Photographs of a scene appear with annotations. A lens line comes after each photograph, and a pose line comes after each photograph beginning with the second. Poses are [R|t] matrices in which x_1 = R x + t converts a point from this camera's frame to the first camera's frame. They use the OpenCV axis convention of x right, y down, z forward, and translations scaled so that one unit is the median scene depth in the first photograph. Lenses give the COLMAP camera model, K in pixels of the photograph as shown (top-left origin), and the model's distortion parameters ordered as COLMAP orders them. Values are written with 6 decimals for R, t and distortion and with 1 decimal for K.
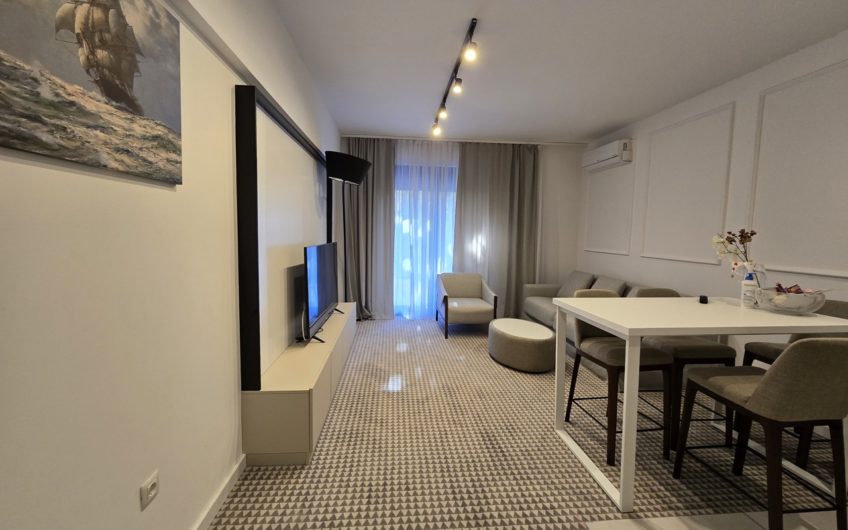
lens RADIAL K [[347.3, 0, 418.1], [0, 347.3, 258.8], [0, 0, 1]] dist [-0.004134, -0.000004]
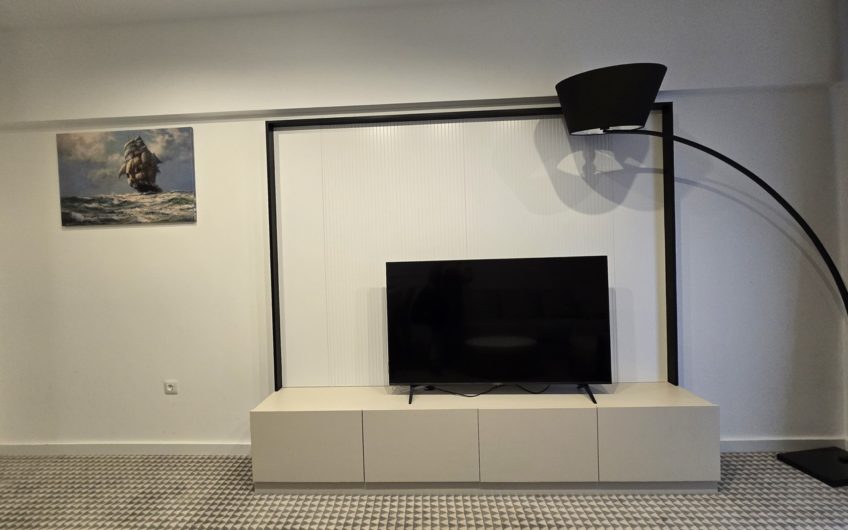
lens RADIAL K [[347.3, 0, 418.1], [0, 347.3, 258.8], [0, 0, 1]] dist [-0.004134, -0.000004]
pose [[-0.123547, -0.014720, -0.992230, 0.393610], [-0.050481, 0.998689, -0.008530, -0.034362], [0.991054, 0.049035, -0.124128, 1.076873]]
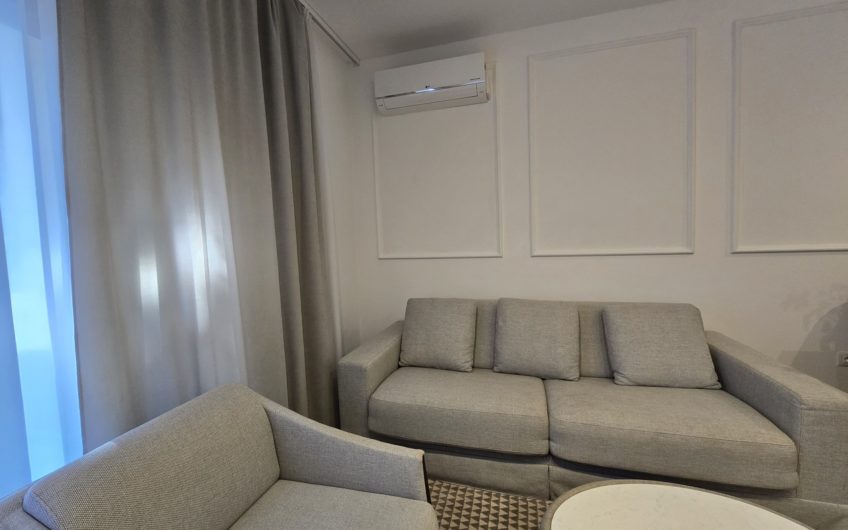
lens RADIAL K [[347.3, 0, 418.1], [0, 347.3, 258.8], [0, 0, 1]] dist [-0.004134, -0.000004]
pose [[0.354515, -0.082135, 0.931436, -0.009642], [0.112571, 0.992638, 0.044686, -0.076717], [-0.928250, 0.089011, 0.361151, 1.423797]]
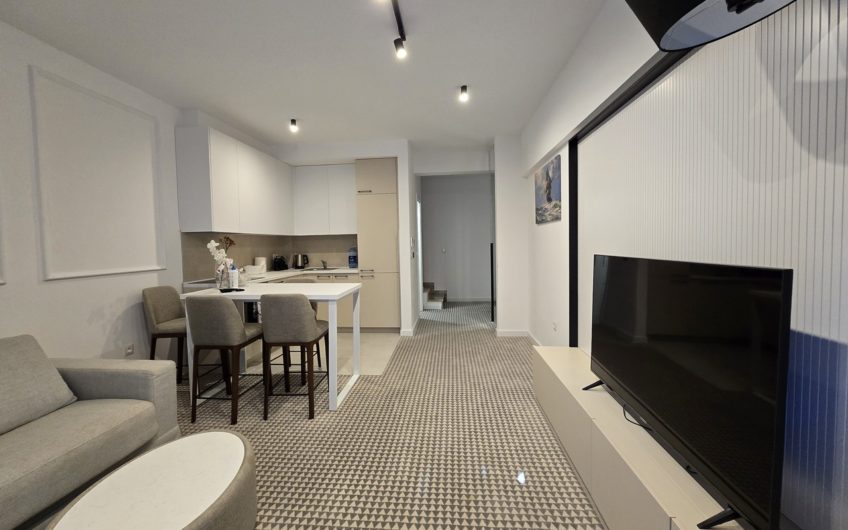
lens RADIAL K [[347.3, 0, 418.1], [0, 347.3, 258.8], [0, 0, 1]] dist [-0.004134, -0.000004]
pose [[-0.984829, -0.006424, 0.173411, -0.054343], [0.014790, 0.992571, 0.120764, -0.113743], [-0.172899, 0.121497, -0.977417, 1.697264]]
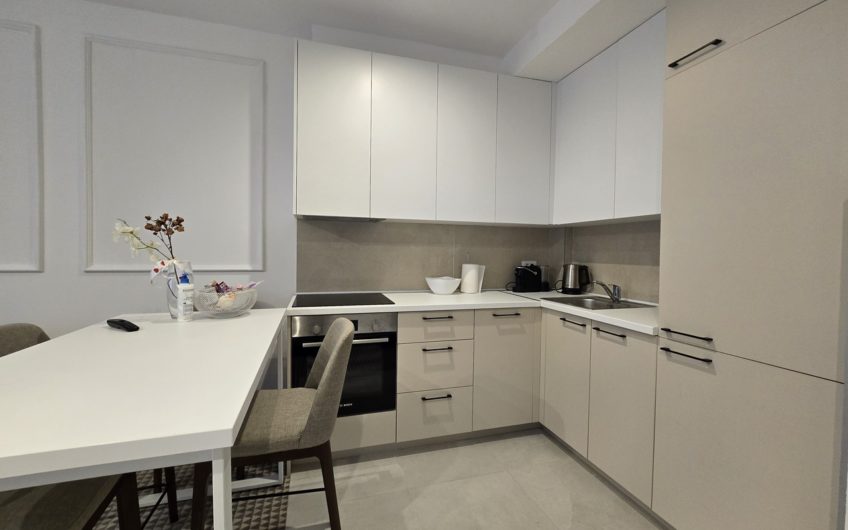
lens RADIAL K [[347.3, 0, 418.1], [0, 347.3, 258.8], [0, 0, 1]] dist [-0.004134, -0.000004]
pose [[-0.202019, -0.041962, 0.978482, 0.099815], [0.056820, 0.996897, 0.054483, -0.002304], [-0.977732, 0.066604, -0.199008, 0.487193]]
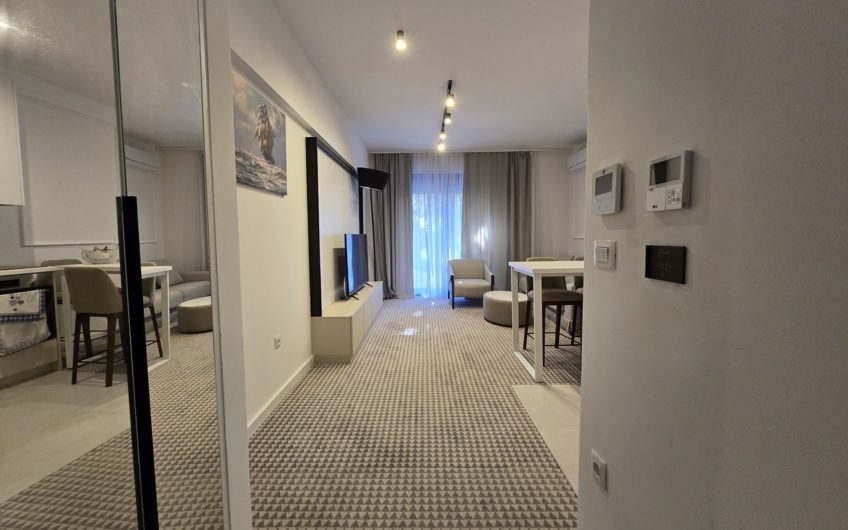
lens RADIAL K [[347.3, 0, 418.1], [0, 347.3, 258.8], [0, 0, 1]] dist [-0.004134, -0.000004]
pose [[0.995420, -0.021772, -0.093085, 0.117004], [0.020890, 0.999727, -0.010442, 0.088799], [0.093287, 0.008450, 0.995603, -0.432063]]
